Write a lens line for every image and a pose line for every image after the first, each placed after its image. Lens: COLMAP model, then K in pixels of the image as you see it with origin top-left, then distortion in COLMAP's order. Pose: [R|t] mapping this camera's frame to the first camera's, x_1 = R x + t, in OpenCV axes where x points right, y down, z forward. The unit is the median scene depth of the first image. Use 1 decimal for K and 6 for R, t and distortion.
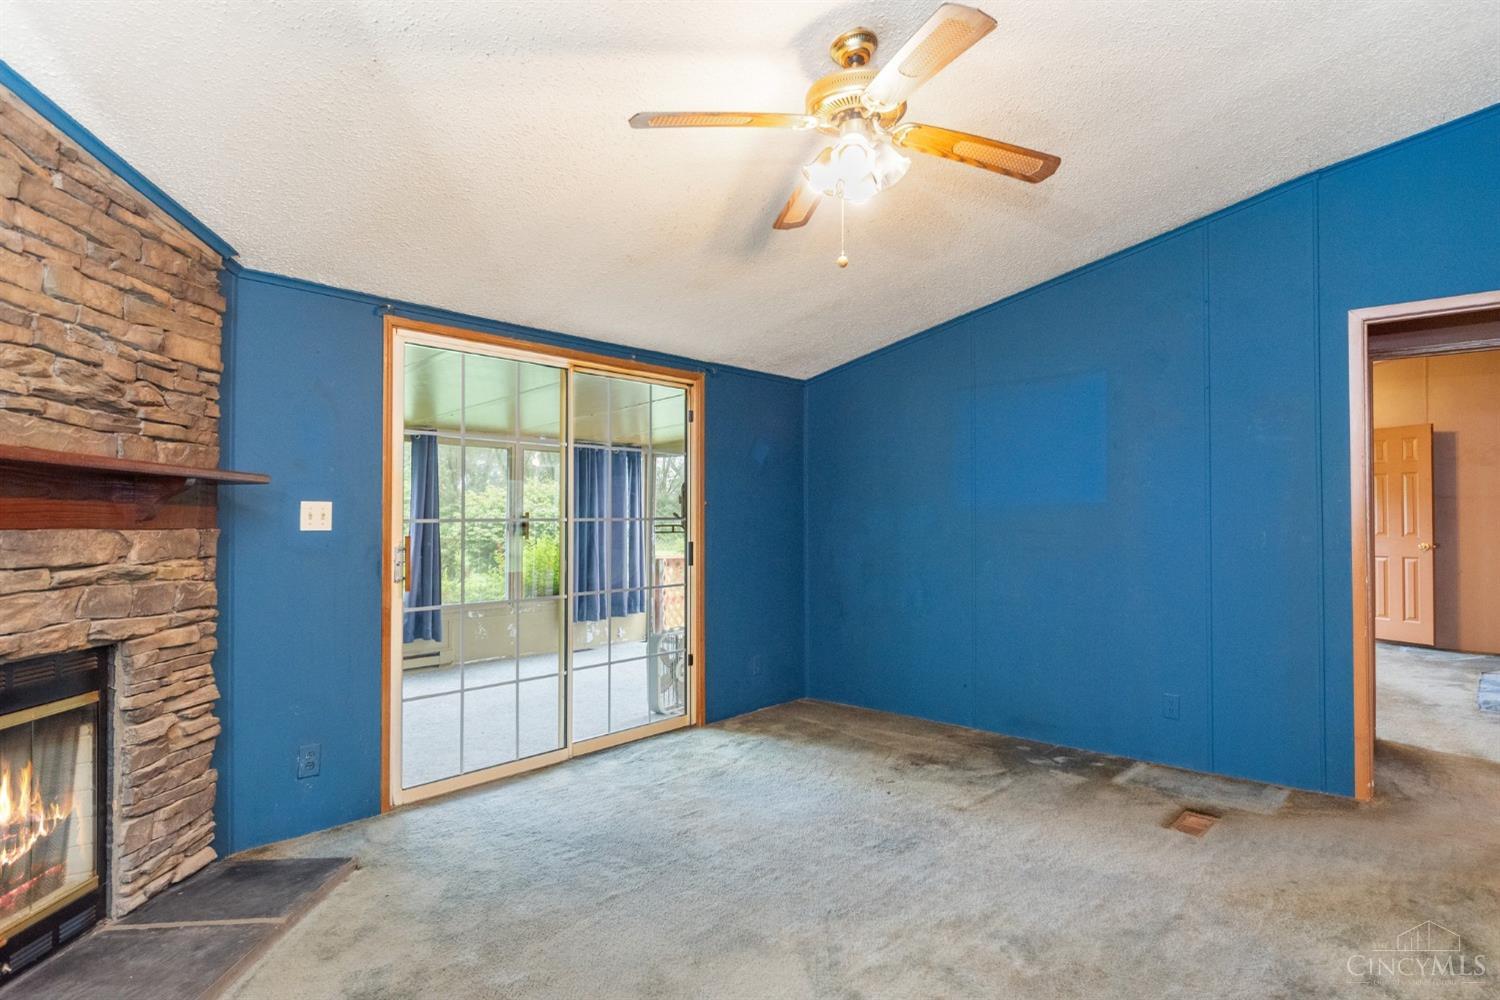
lens RADIAL K [[882.4, 0, 750.0], [0, 882.4, 500.0], [0, 0, 1]] dist [-0.001357, -0.000532]
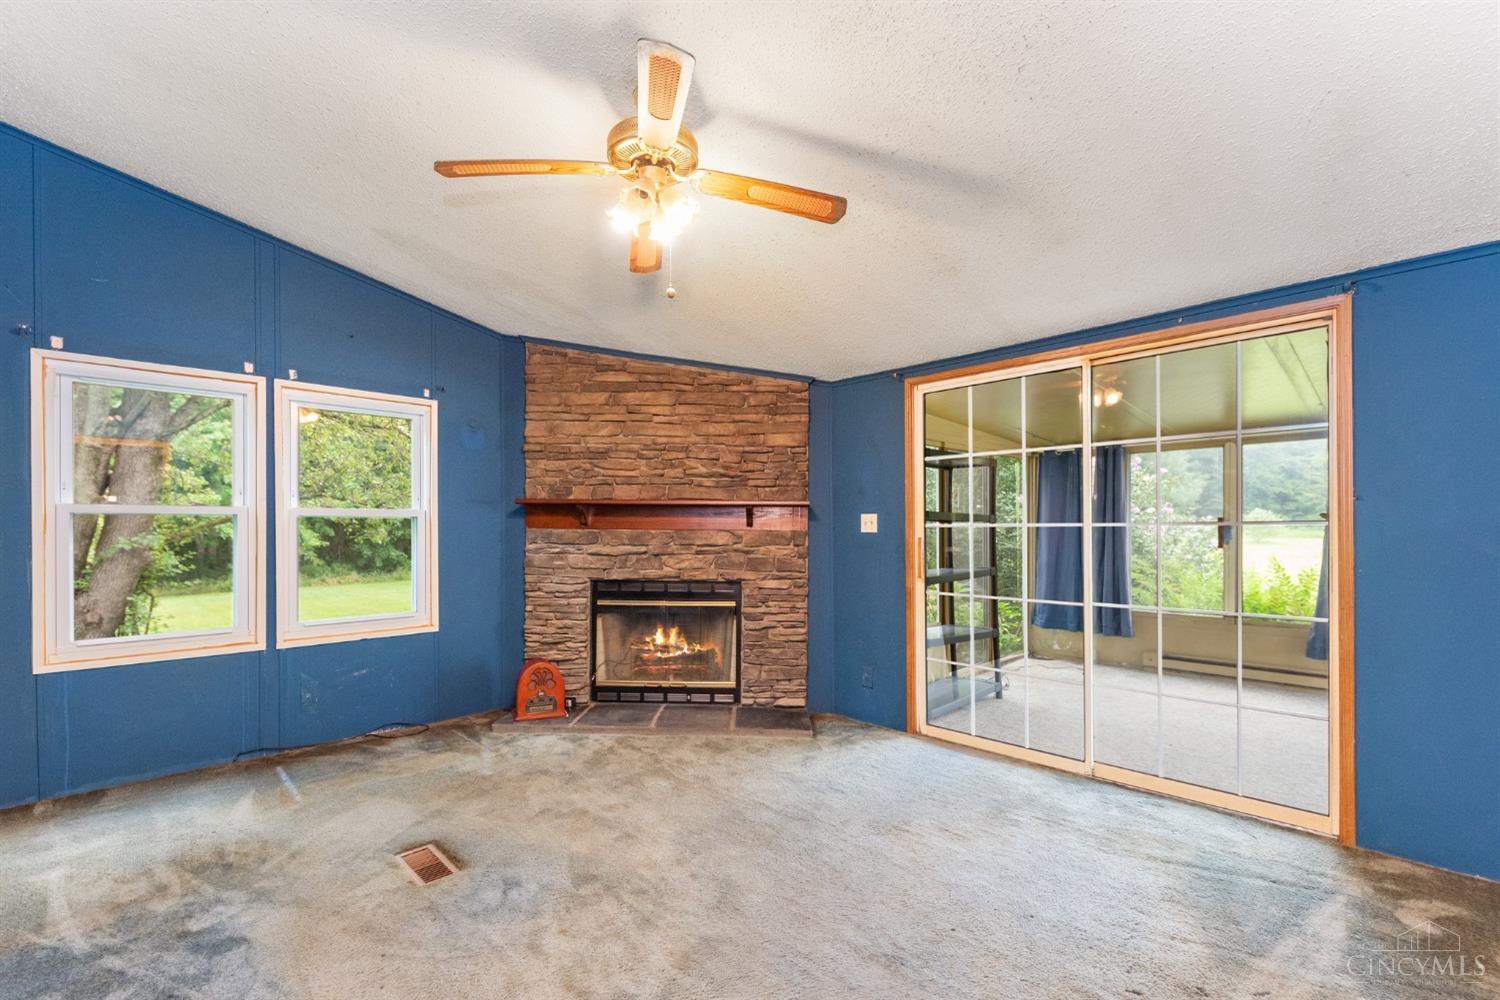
lens RADIAL K [[628.9, 0, 751.4], [0, 628.9, 523.5], [0, 0, 1]] dist [0.000588, -0.000027]
pose [[-0.103457, -0.000500, -0.994634, 0.742272], [0.026791, 0.999636, -0.003289, 0.019863], [0.994273, -0.026987, -0.103406, 1.044189]]
